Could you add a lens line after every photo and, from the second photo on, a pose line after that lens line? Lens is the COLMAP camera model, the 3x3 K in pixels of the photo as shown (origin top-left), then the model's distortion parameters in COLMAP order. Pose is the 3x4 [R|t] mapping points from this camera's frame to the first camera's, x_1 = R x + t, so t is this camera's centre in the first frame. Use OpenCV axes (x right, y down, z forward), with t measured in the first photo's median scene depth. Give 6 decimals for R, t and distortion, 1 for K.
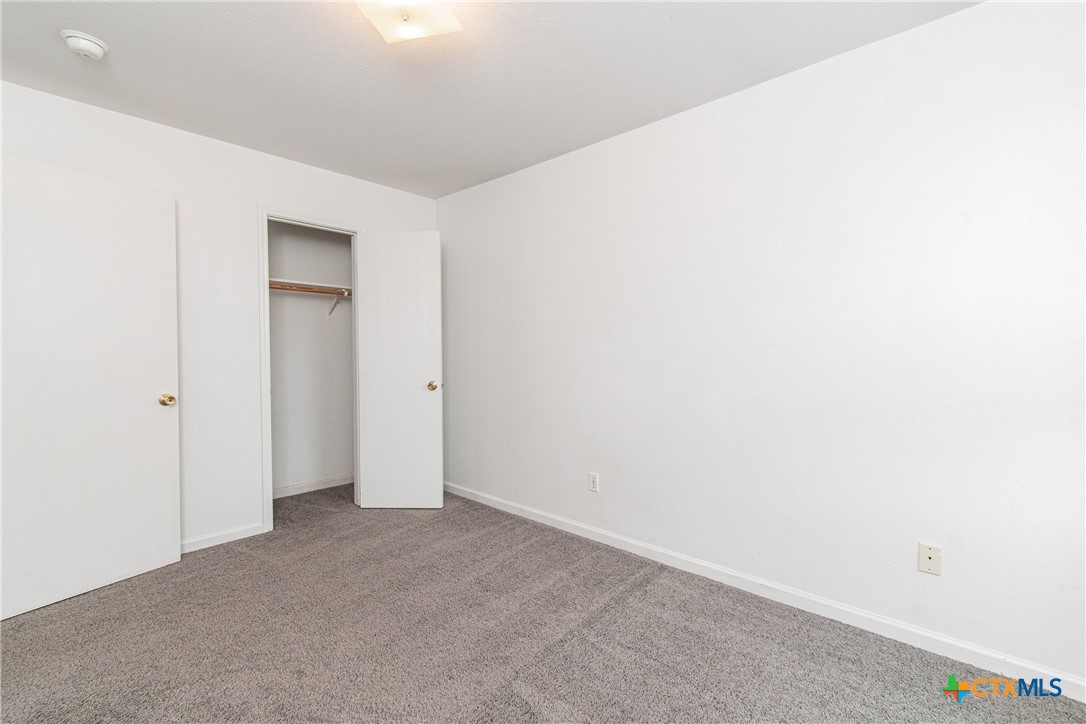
lens RADIAL K [[480.7, 0, 539.8], [0, 480.7, 358.9], [0, 0, 1]] dist [0.000144, -0.000072]
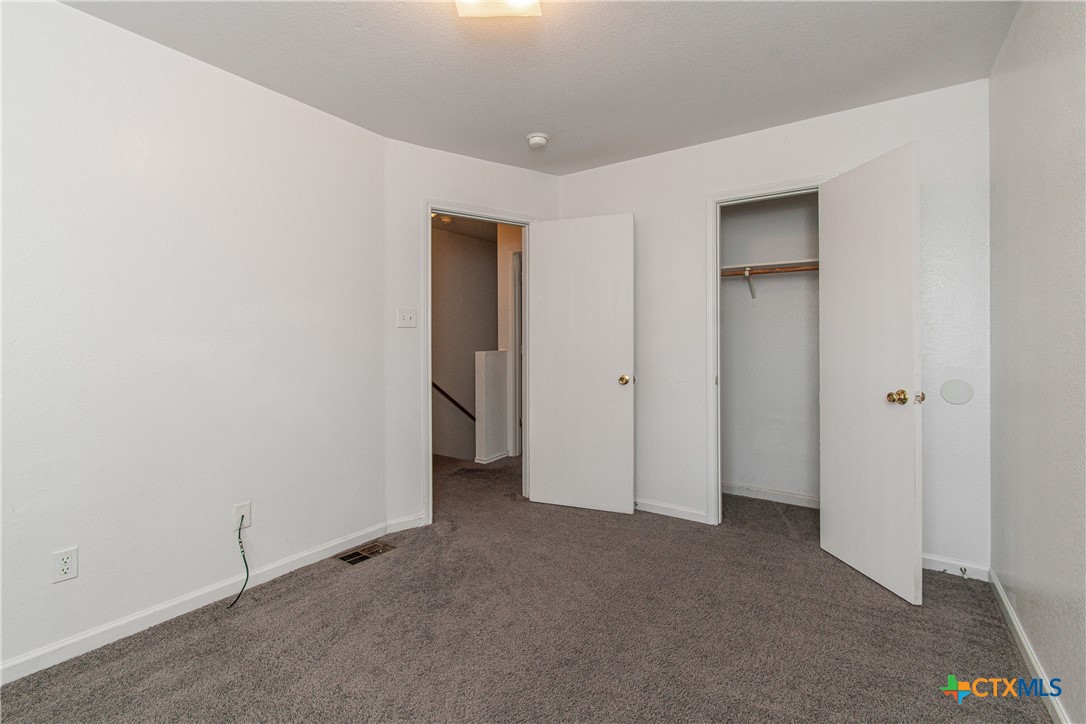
lens RADIAL K [[457.5, 0, 545.0], [0, 457.5, 350.9], [0, 0, 1]] dist [-0.027672, 0.000054]
pose [[0.124031, 0.004189, -0.992270, 0.310986], [-0.018016, 0.999836, 0.001969, 0.008440], [0.992115, 0.017633, 0.124086, 0.537819]]
